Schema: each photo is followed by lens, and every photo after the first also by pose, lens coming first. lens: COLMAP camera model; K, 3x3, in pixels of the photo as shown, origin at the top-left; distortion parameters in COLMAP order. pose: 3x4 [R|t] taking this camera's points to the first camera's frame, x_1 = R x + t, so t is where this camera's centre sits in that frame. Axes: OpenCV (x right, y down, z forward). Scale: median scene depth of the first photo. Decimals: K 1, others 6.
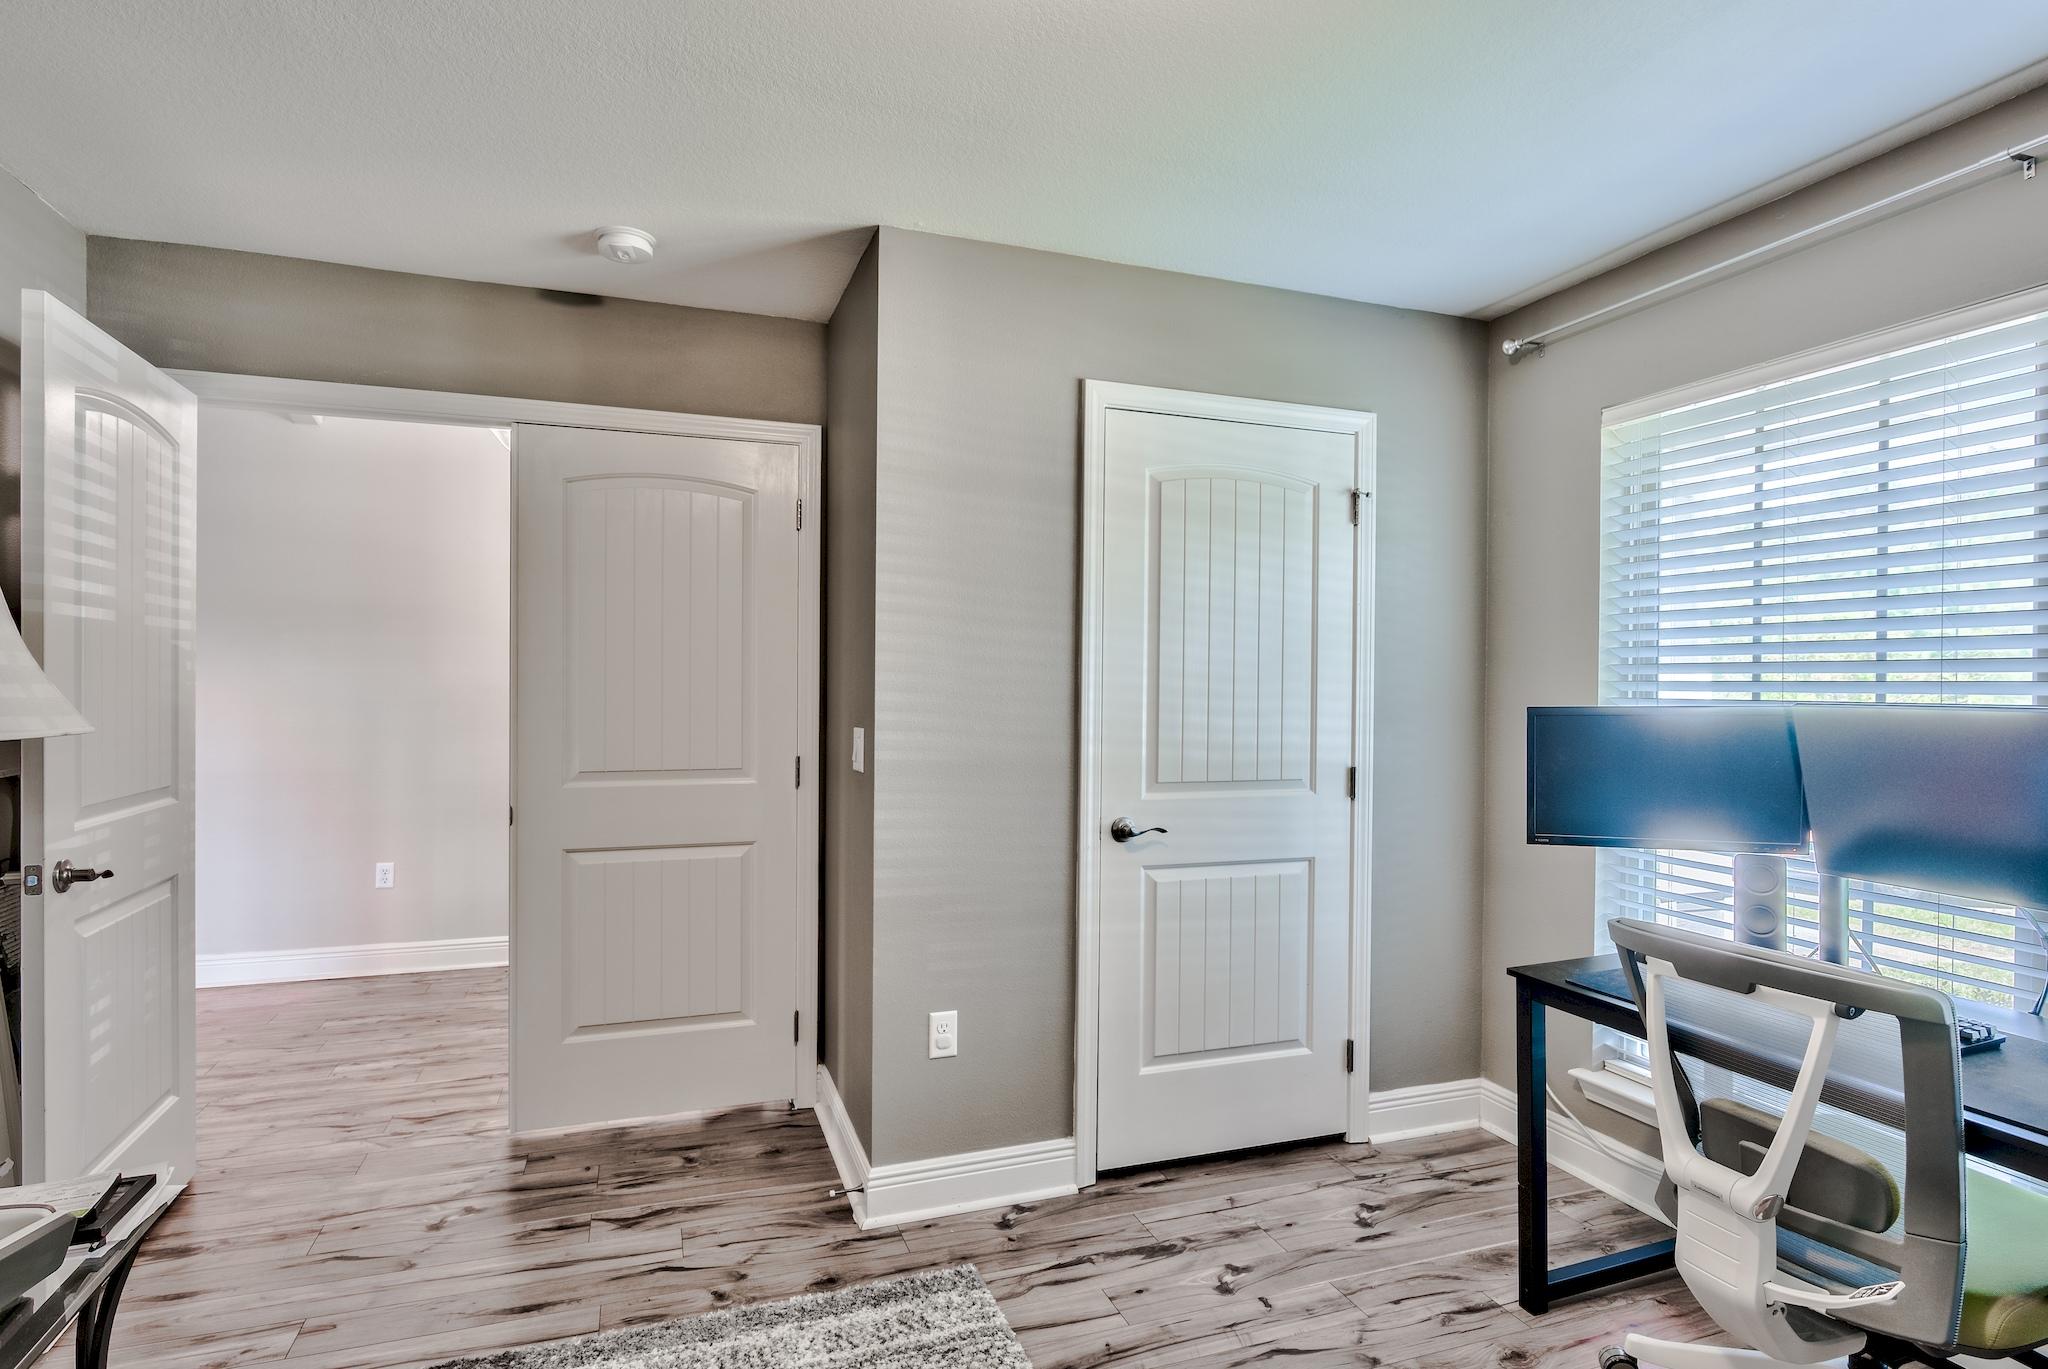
lens RADIAL K [[1000.1, 0, 1002.2], [0, 1000.1, 686.6], [0, 0, 1]] dist [0.000035, -0.000256]
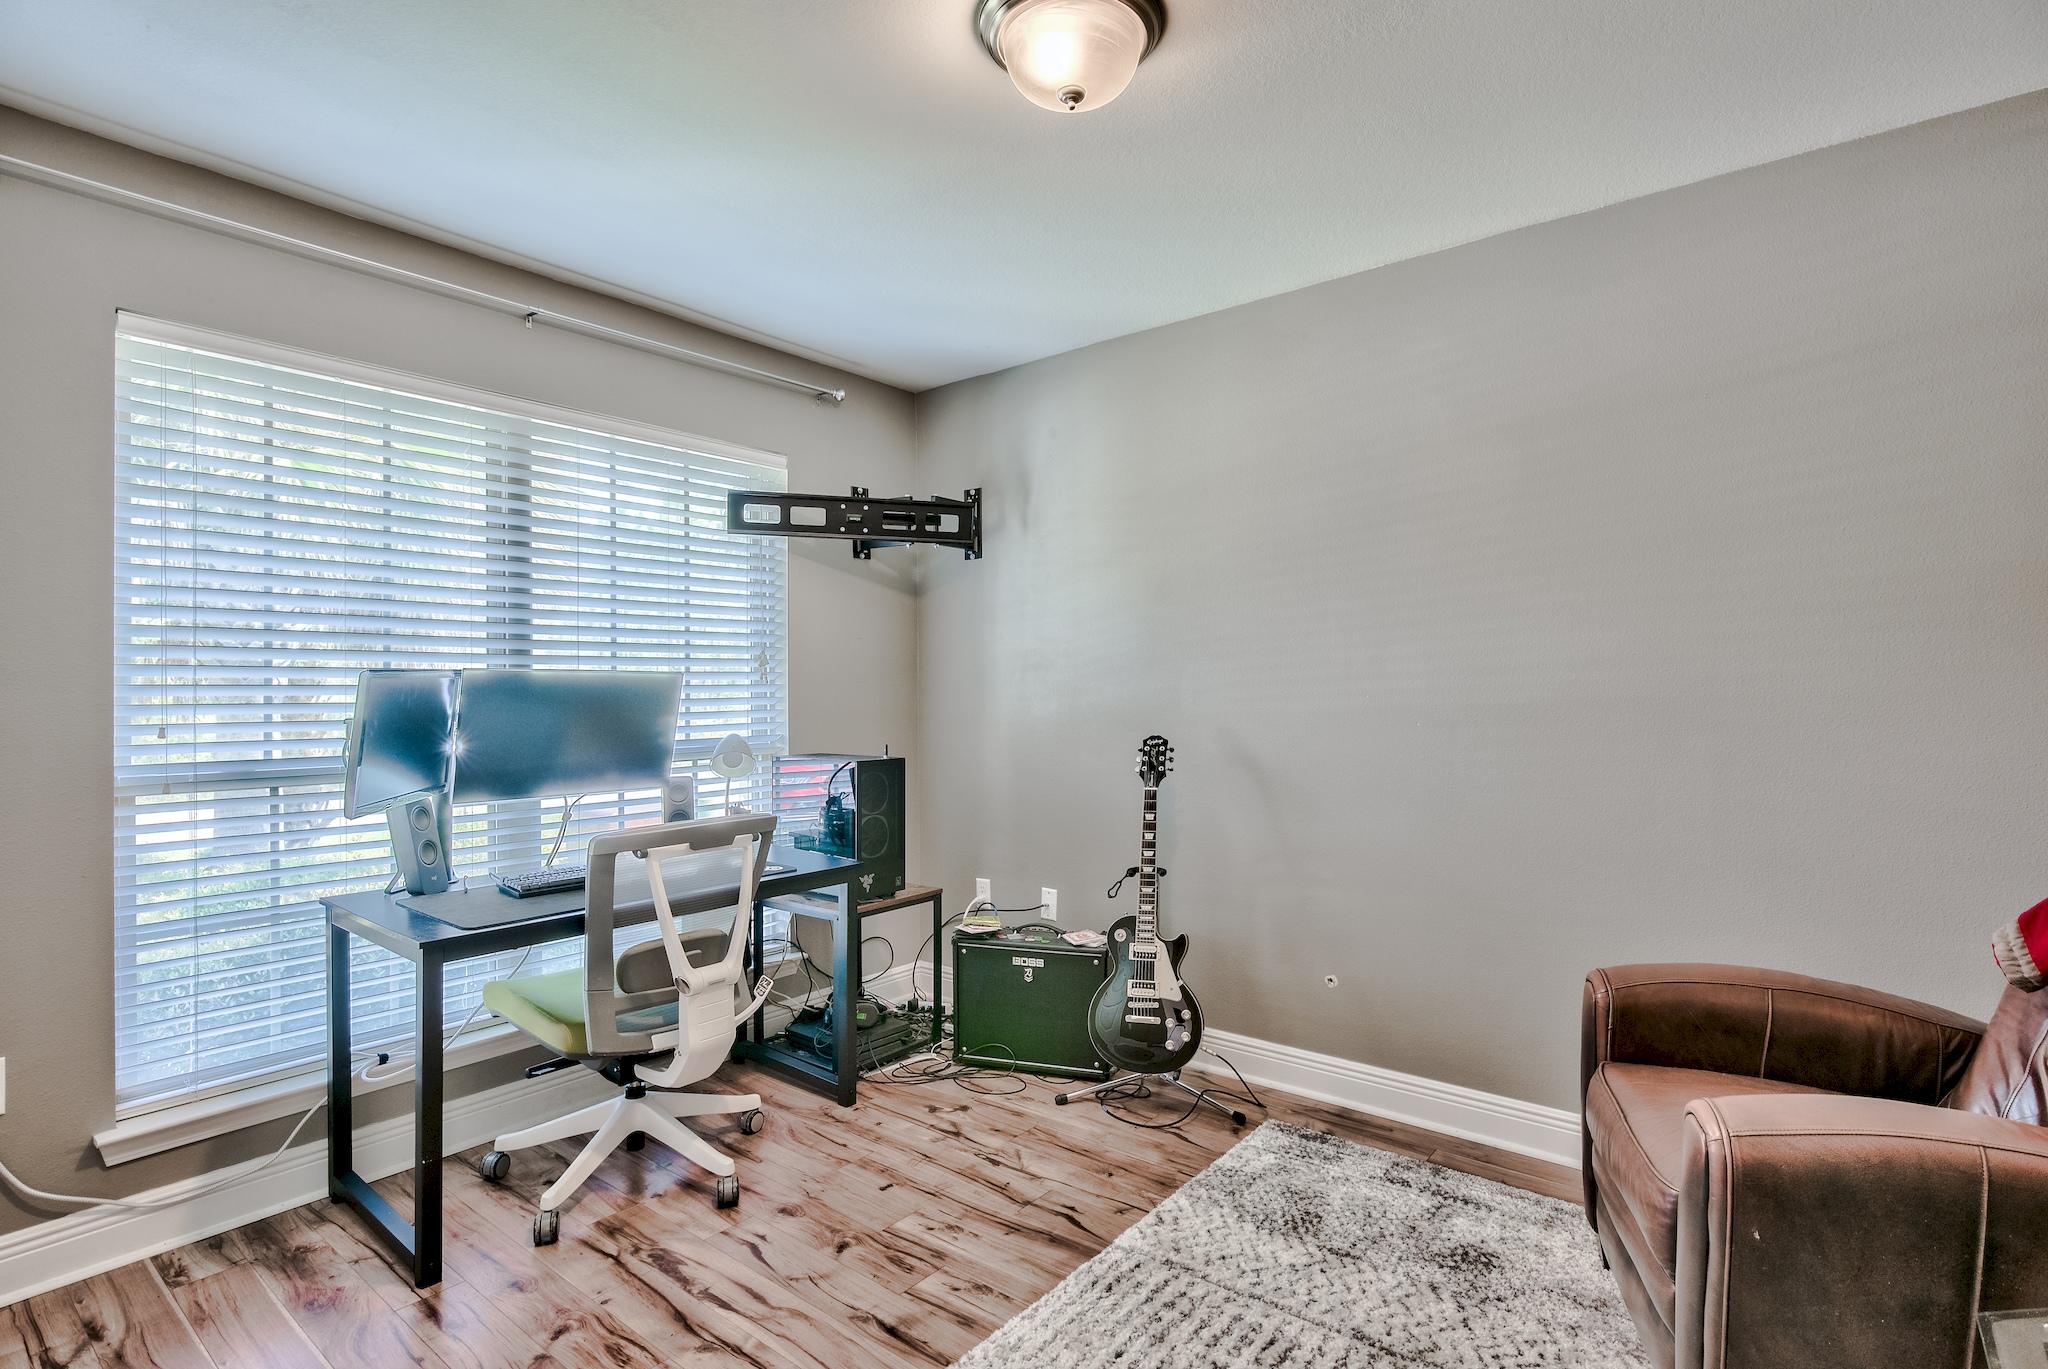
lens RADIAL K [[1000.1, 0, 1002.2], [0, 1000.1, 686.6], [0, 0, 1]] dist [0.000035, -0.000256]
pose [[-0.527349, -0.017508, 0.849468, -0.773999], [-0.005024, 0.999834, 0.017489, 0.010629], [-0.849634, 0.004955, -0.527350, 1.308876]]
